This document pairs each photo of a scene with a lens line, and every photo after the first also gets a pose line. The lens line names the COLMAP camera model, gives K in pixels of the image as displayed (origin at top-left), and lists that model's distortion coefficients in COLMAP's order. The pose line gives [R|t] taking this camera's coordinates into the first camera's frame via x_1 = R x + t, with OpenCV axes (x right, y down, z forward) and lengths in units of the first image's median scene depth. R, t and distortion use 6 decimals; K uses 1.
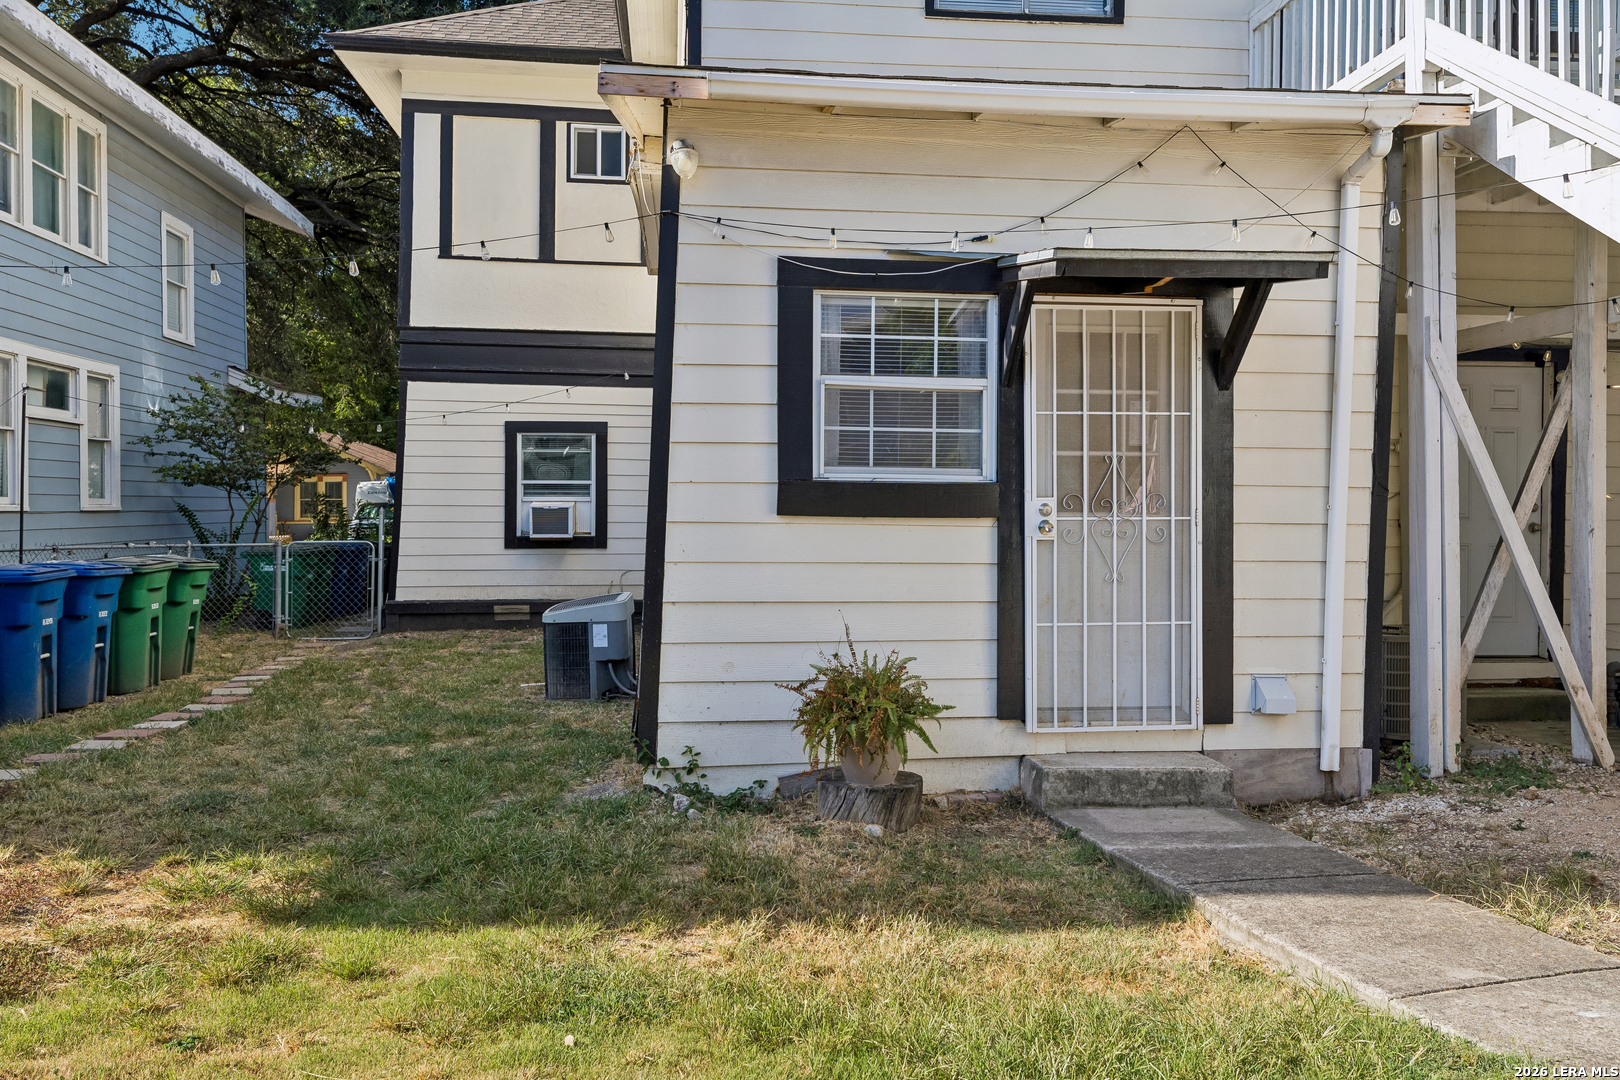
lens RADIAL K [[1213.9, 0, 808.0], [0, 1213.9, 476.0], [0, 0, 1]] dist [-0.000312, 0.000487]
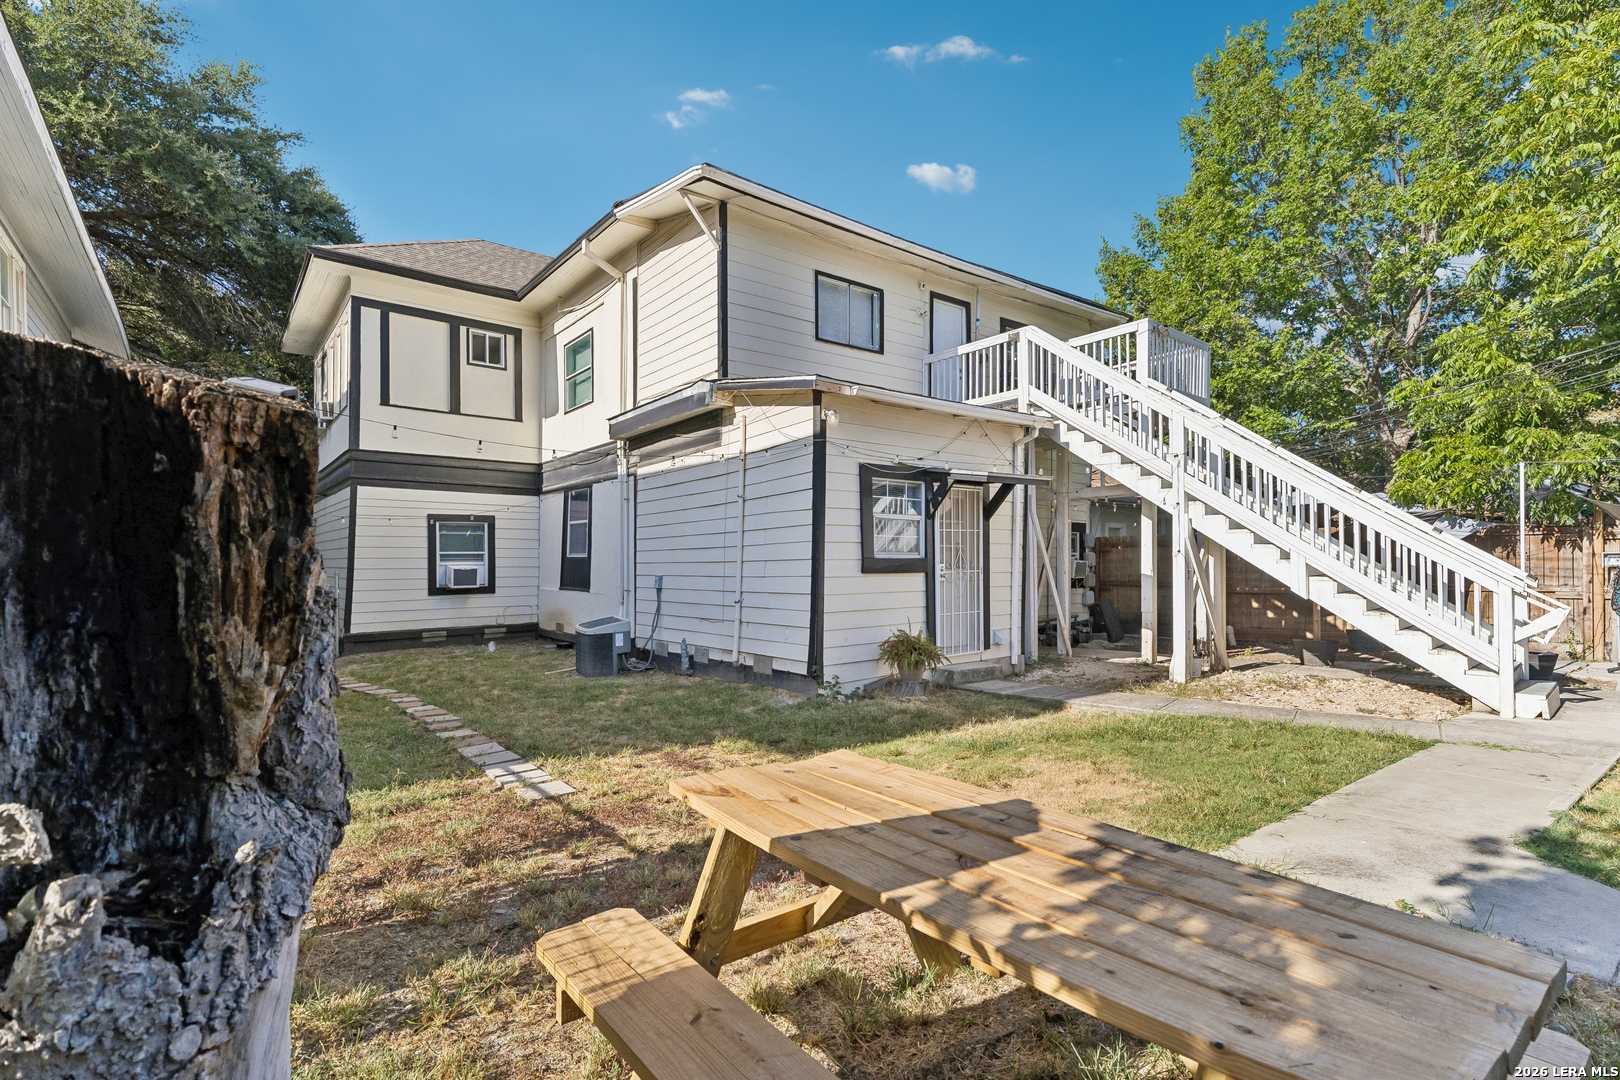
lens RADIAL K [[735.4, 0, 810.0], [0, 735.4, 540.0], [0, 0, 1]] dist [0.001310, 0.000721]
pose [[0.852390, 0.002728, 0.522900, -0.659046], [-0.002375, 0.999996, -0.001345, -0.023518], [-0.522901, -0.000096, 0.852393, -0.123805]]
